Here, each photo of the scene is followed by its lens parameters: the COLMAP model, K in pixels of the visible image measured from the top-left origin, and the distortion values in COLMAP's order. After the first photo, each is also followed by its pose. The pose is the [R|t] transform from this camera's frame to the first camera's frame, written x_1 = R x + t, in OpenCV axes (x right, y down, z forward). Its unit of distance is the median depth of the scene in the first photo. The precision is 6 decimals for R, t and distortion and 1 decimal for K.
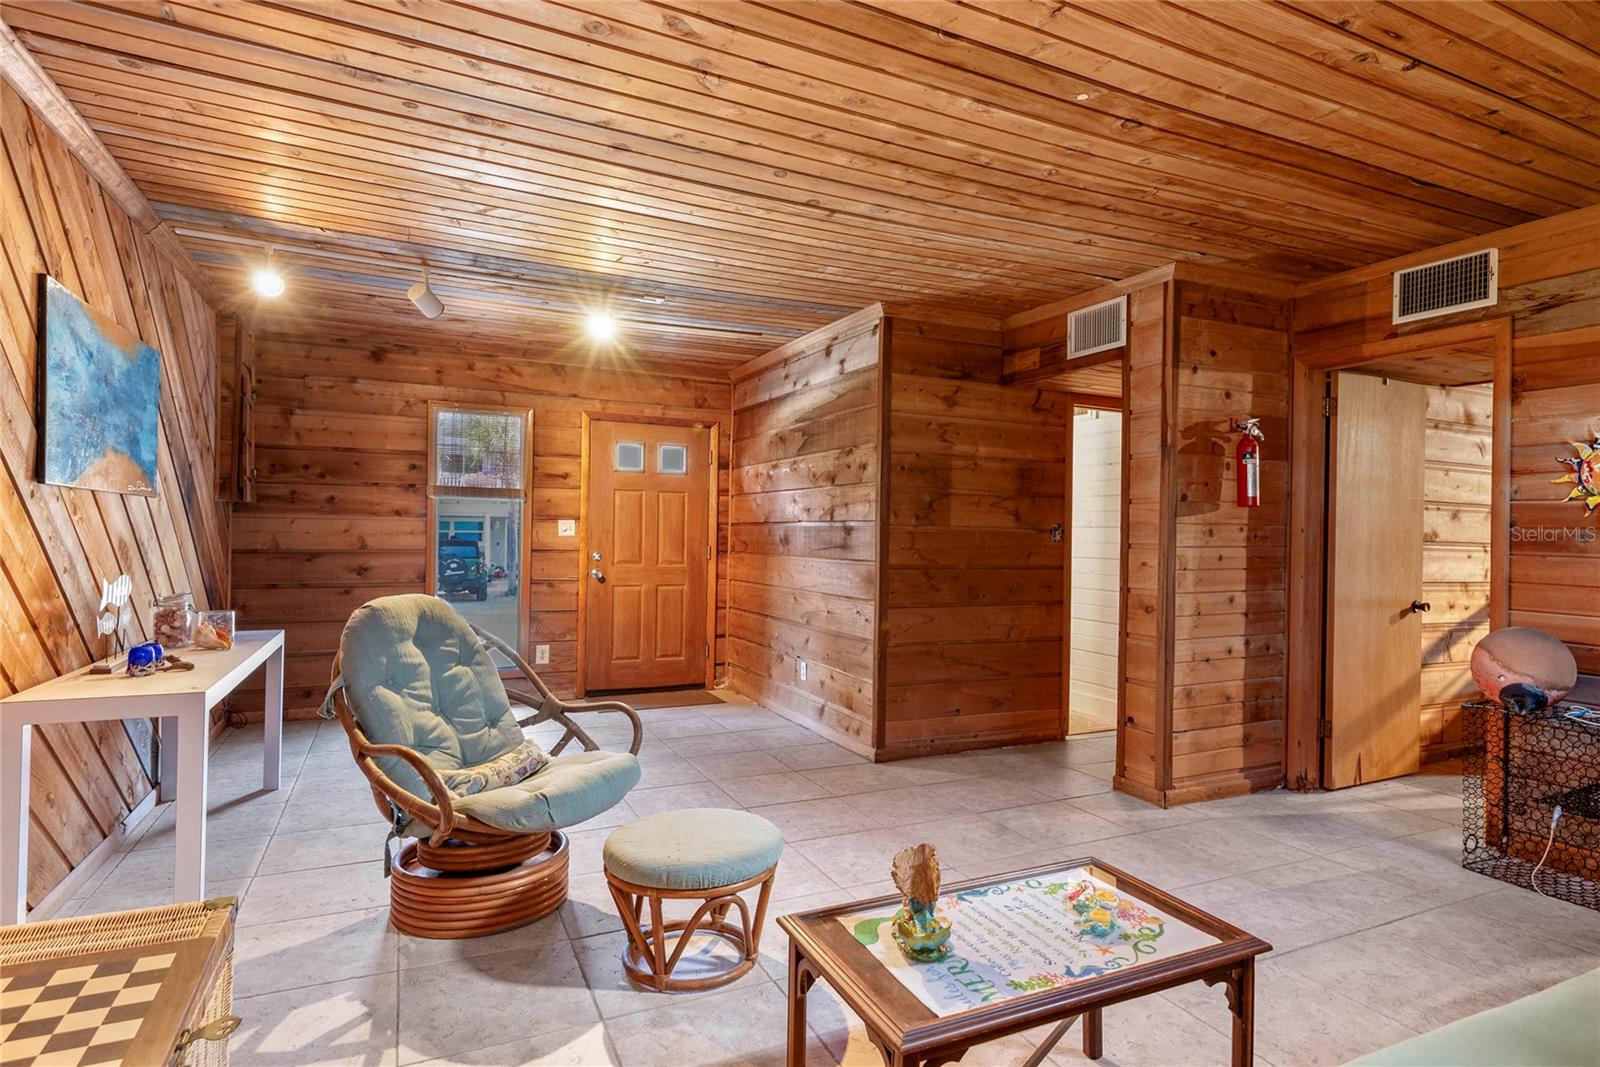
lens RADIAL K [[848.1, 0, 808.8], [0, 848.1, 531.3], [0, 0, 1]] dist [0.016982, -0.012111]
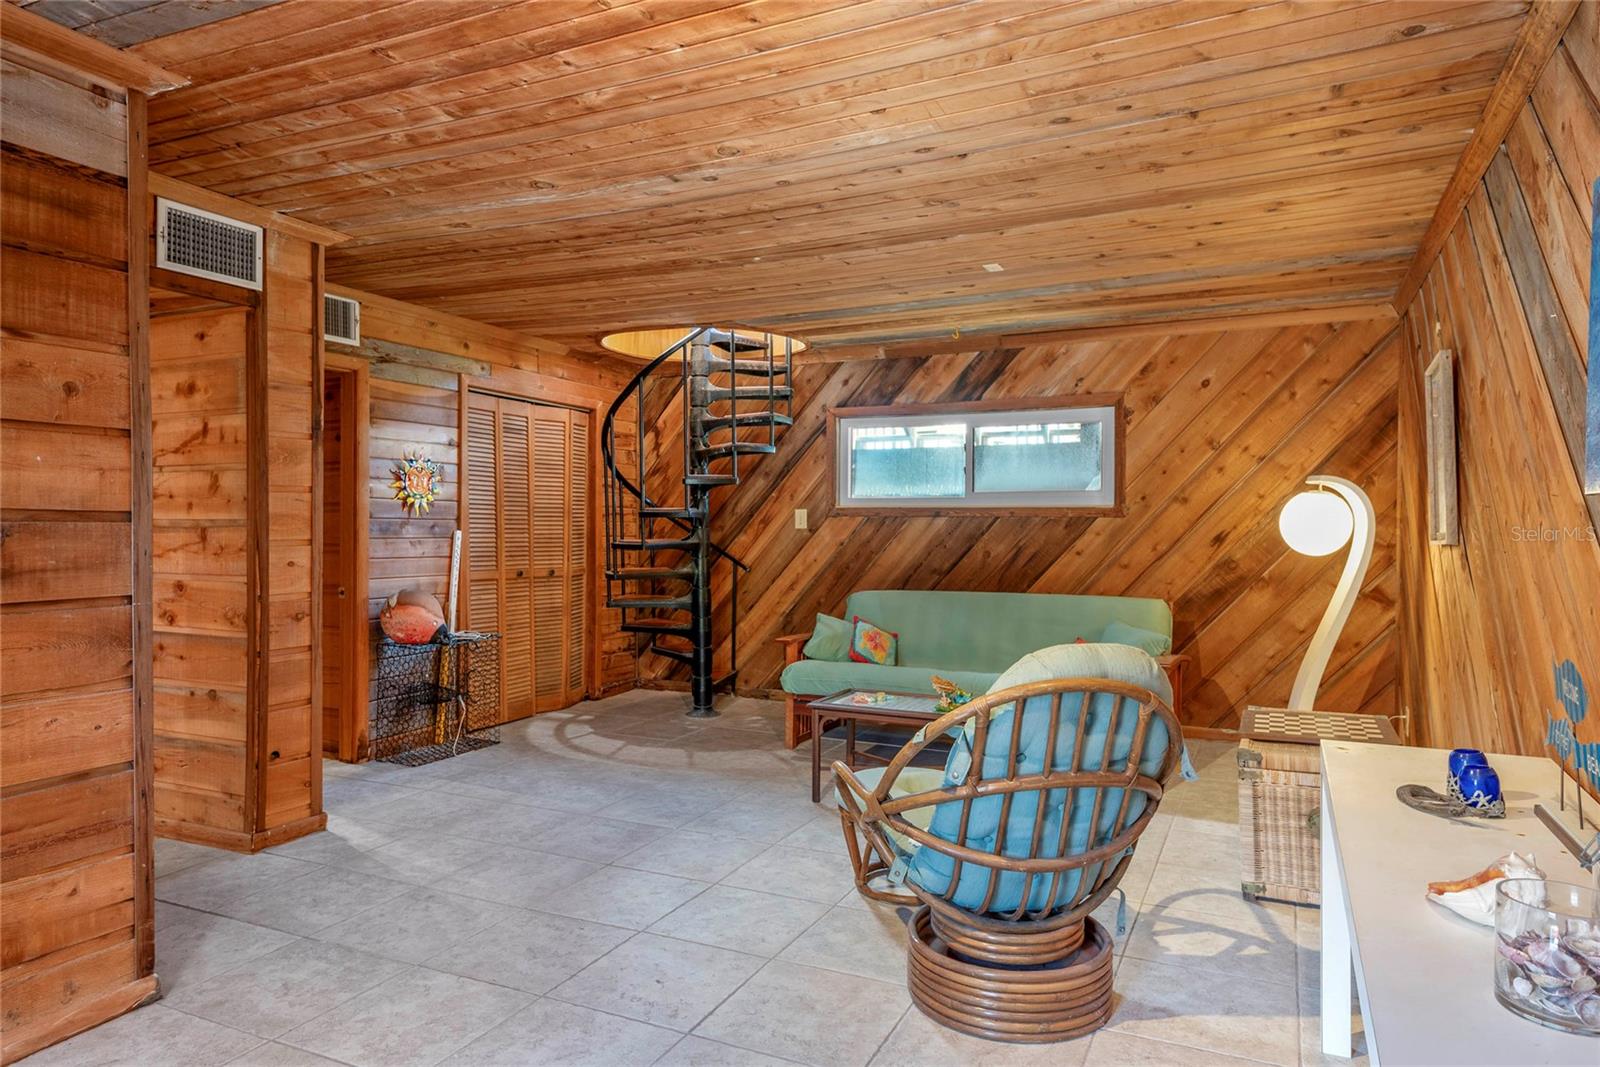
lens RADIAL K [[1010.4, 0, 800.4], [0, 1010.4, 527.1], [0, 0, 1]] dist [0.023111, -0.000438]
pose [[-0.631195, -0.022006, 0.775312, -0.728057], [-0.013282, 0.999758, 0.017563, -0.023241], [-0.775510, 0.000788, -0.631335, 1.281288]]
